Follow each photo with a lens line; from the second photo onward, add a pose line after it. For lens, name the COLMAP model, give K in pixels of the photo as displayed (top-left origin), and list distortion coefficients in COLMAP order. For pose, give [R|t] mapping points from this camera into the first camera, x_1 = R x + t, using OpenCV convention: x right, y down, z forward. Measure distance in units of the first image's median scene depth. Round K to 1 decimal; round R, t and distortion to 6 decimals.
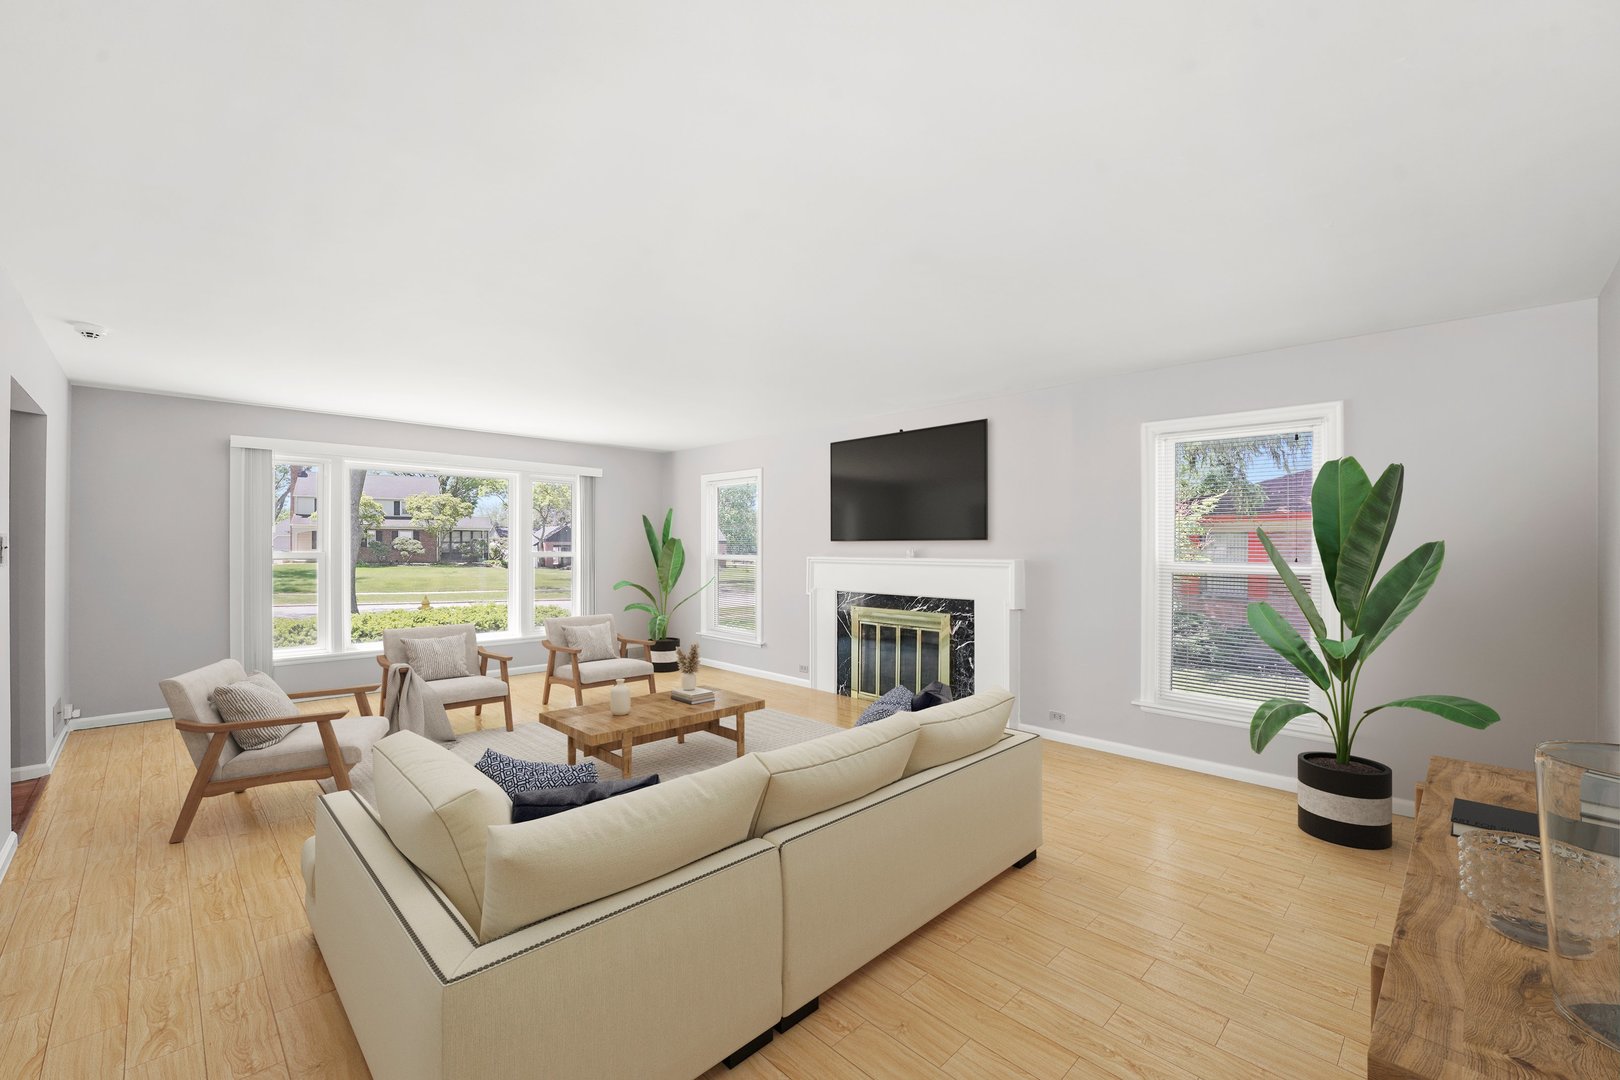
lens RADIAL K [[666.3, 0, 803.1], [0, 666.3, 543.4], [0, 0, 1]] dist [-0.000922, -0.000053]
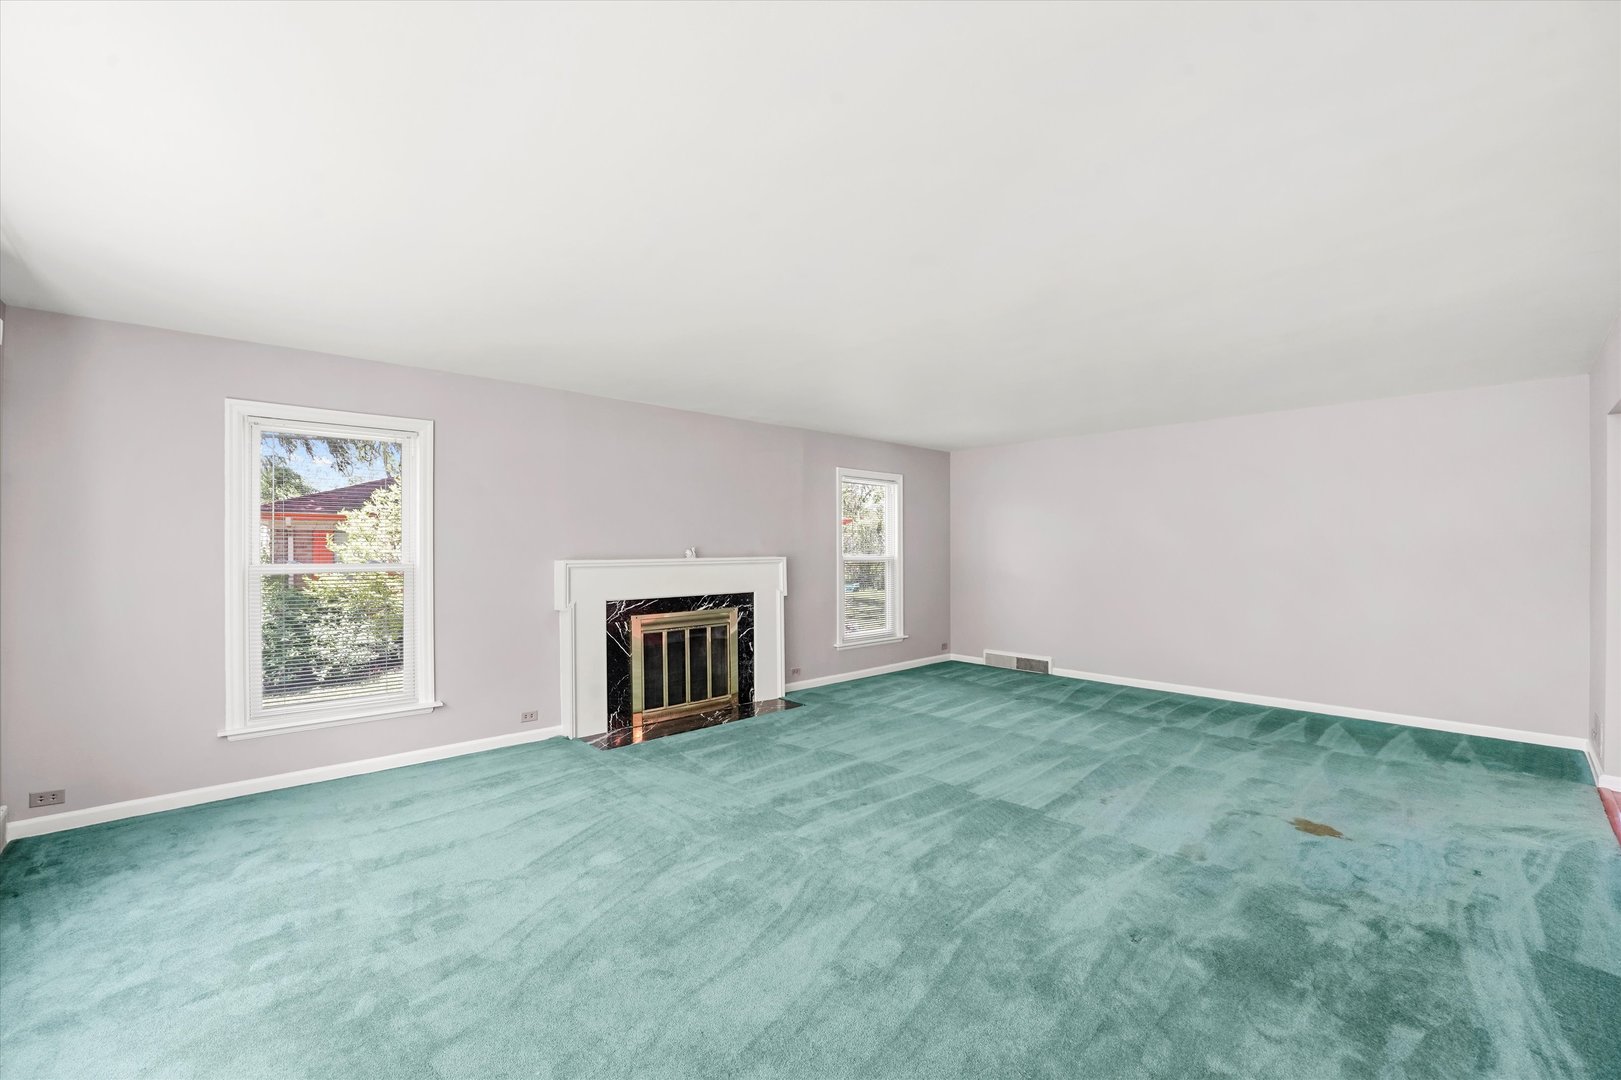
lens RADIAL K [[666.7, 0, 804.7], [0, 666.7, 544.7], [0, 0, 1]] dist [-0.000922, -0.000053]
pose [[0.035430, 0.002206, 0.999370, -0.861557], [-0.001844, 0.999996, -0.002142, 0.003254], [-0.999370, -0.001767, 0.035434, 0.818483]]
